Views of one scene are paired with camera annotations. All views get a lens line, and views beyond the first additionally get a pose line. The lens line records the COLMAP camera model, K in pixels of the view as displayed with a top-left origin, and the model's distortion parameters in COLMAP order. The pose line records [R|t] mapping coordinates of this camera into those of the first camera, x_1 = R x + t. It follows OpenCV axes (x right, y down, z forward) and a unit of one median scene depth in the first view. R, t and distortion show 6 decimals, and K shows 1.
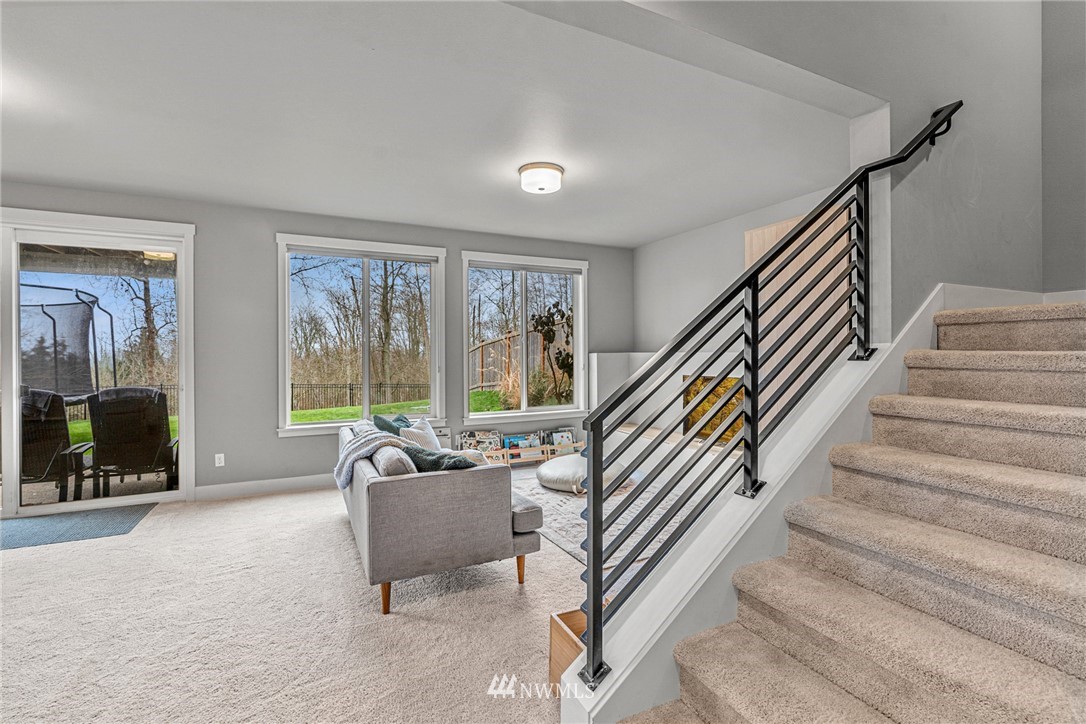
lens RADIAL K [[495.7, 0, 545.2], [0, 495.7, 353.6], [0, 0, 1]] dist [-0.007033, 0.002581]
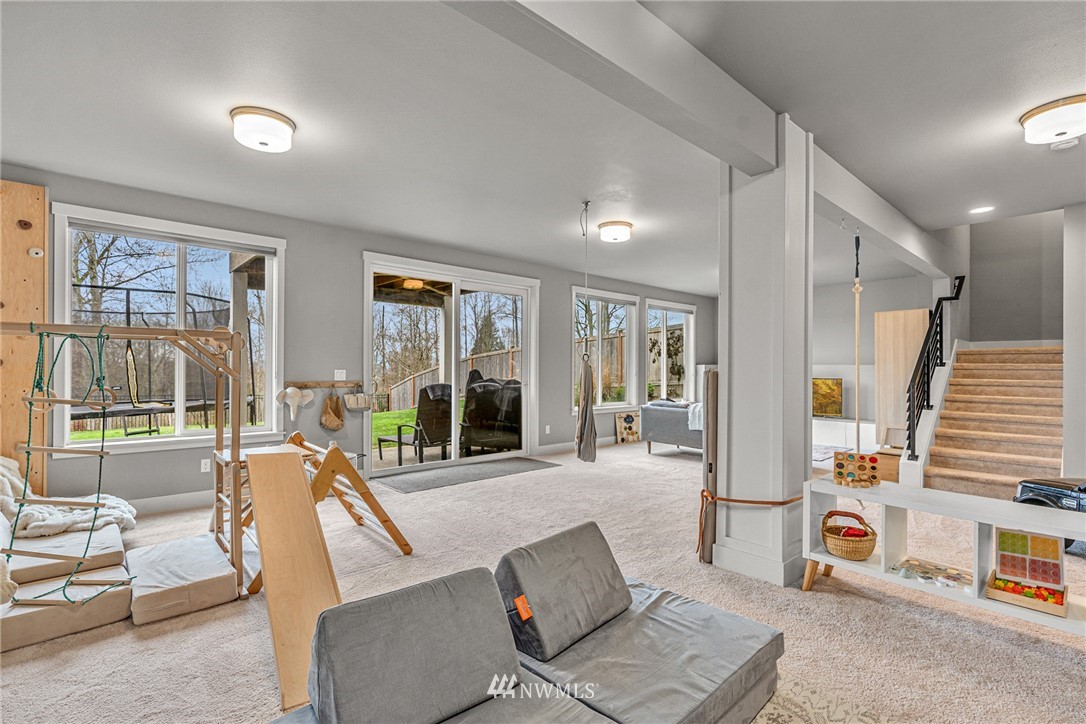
lens RADIAL K [[495.7, 0, 545.8], [0, 495.7, 367.6], [0, 0, 1]] dist [-0.007033, 0.002581]
pose [[0.962390, 0.009219, 0.271516, -0.844816], [-0.009812, 0.999952, 0.000825, 0.014232], [-0.271495, -0.003458, 0.962434, -0.407834]]
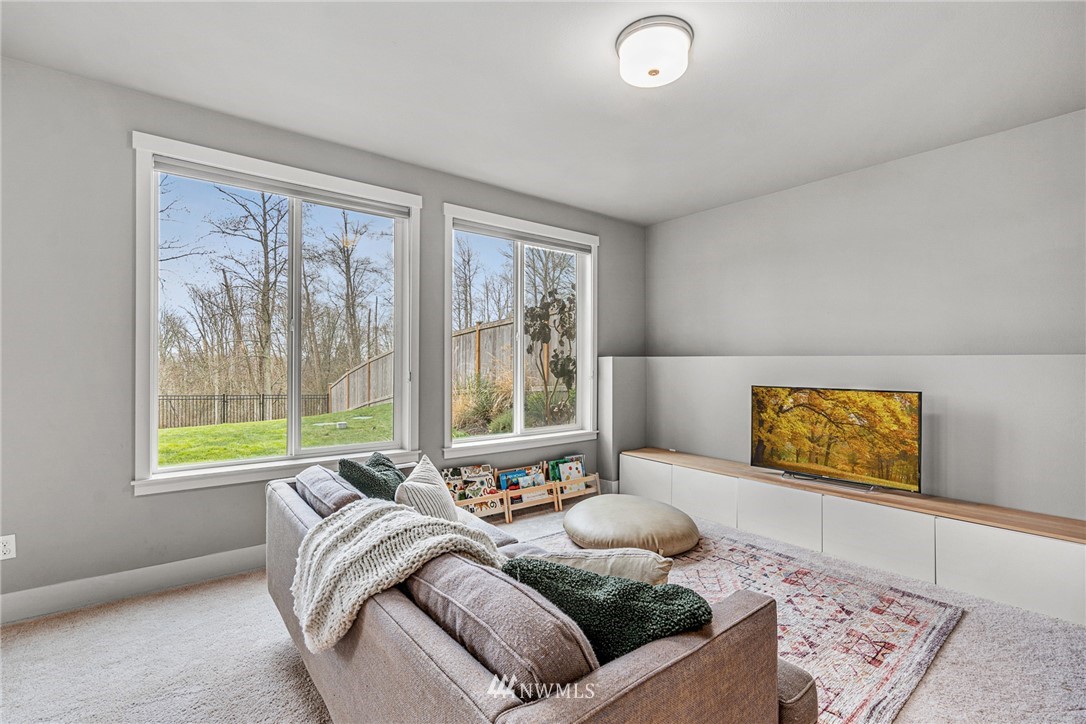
lens RADIAL K [[495.7, 0, 544.7], [0, 495.7, 364.7], [0, 0, 1]] dist [-0.007033, 0.002581]
pose [[0.977355, 0.009832, 0.211378, -0.163431], [-0.010484, 0.999943, 0.001964, 0.011501], [-0.211347, -0.004136, 0.977402, 0.284244]]
